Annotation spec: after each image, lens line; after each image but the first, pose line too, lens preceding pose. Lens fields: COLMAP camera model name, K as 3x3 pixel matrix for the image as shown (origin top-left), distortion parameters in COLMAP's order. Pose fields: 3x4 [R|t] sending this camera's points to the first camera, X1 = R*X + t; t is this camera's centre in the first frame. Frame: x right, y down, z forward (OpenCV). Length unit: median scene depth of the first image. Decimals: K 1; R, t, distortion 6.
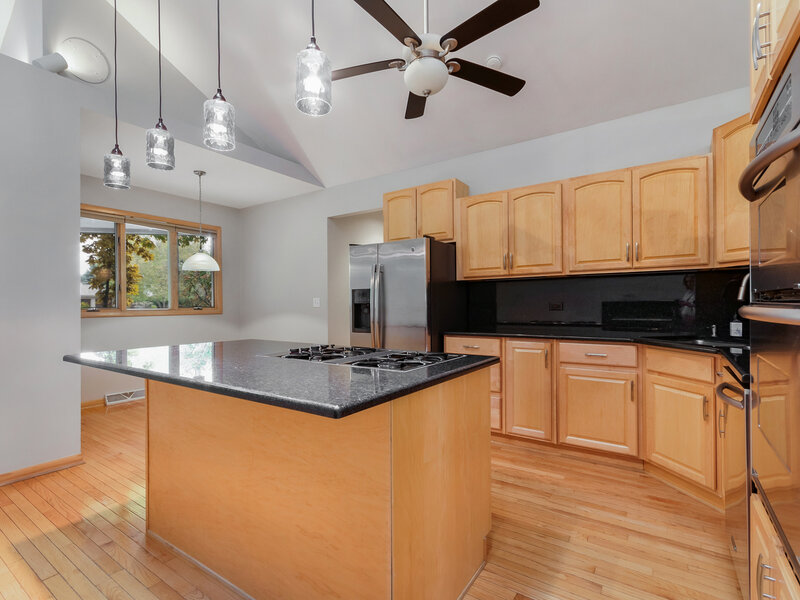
lens RADIAL K [[373.7, 0, 401.7], [0, 373.7, 303.2], [0, 0, 1]] dist [-0.001143, 0.000069]
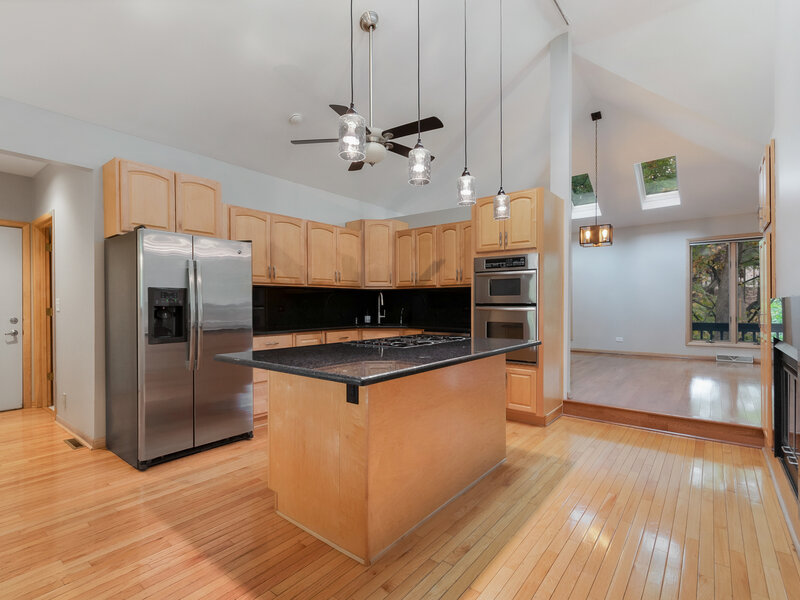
lens RADIAL K [[396.8, 0, 396.9], [0, 396.8, 304.9], [0, 0, 1]] dist [-0.003458, 0.000548]
pose [[0.096580, 0.006768, 0.995302, -1.041119], [-0.000073, 0.999977, -0.006792, 0.004574], [-0.995325, 0.000583, 0.096578, 0.505915]]
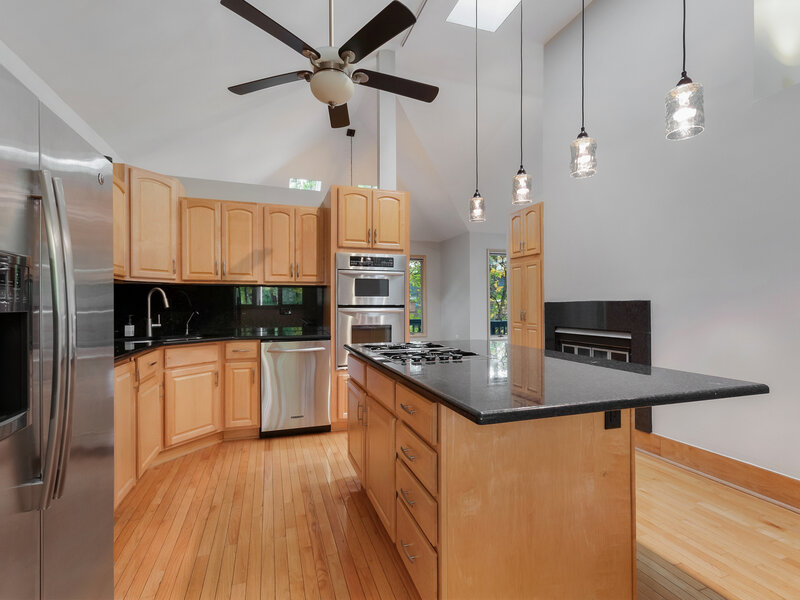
lens RADIAL K [[396.8, 0, 396.9], [0, 396.8, 304.9], [0, 0, 1]] dist [-0.003458, 0.000548]
pose [[-0.779384, 0.008650, 0.626486, -0.531837], [0.006295, 0.999962, -0.005975, -0.002668], [-0.626514, -0.000713, -0.779409, 1.199503]]
